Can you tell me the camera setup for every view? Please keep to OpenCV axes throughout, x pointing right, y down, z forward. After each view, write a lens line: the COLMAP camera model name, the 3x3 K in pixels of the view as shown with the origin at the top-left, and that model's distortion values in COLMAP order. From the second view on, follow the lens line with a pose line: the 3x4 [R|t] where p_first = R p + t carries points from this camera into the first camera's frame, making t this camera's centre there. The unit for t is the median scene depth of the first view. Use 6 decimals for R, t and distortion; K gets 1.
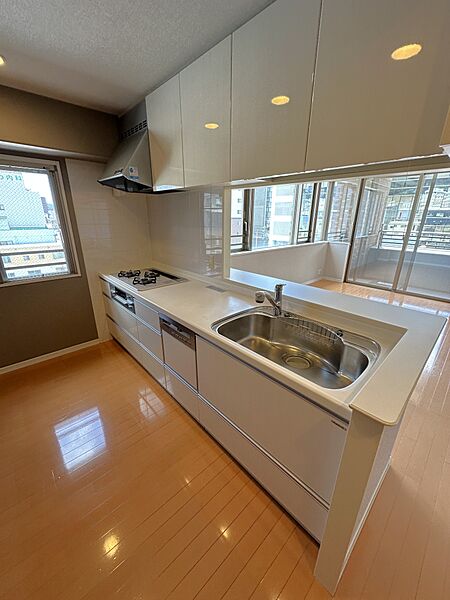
lens RADIAL K [[239.5, 0, 226.0], [0, 239.5, 298.7], [0, 0, 1]] dist [0.001084, 0.001169]
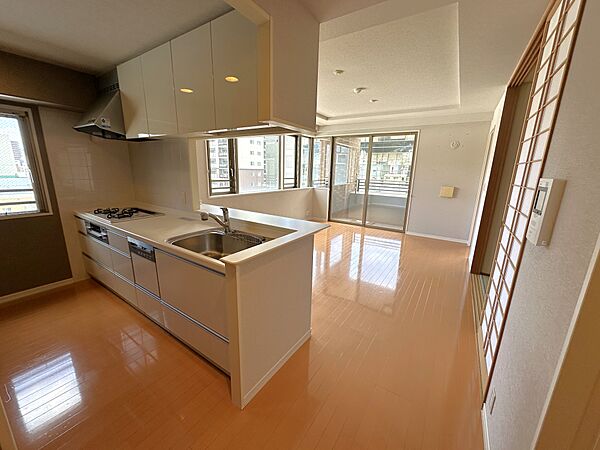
lens RADIAL K [[239.5, 0, 302.6], [0, 239.5, 223.9], [0, 0, 1]] dist [0.001084, 0.001169]
pose [[0.972611, -0.036162, 0.229609, 0.216802], [0.060067, 0.993373, -0.097988, 0.118368], [-0.224544, 0.109096, 0.968338, -0.256120]]
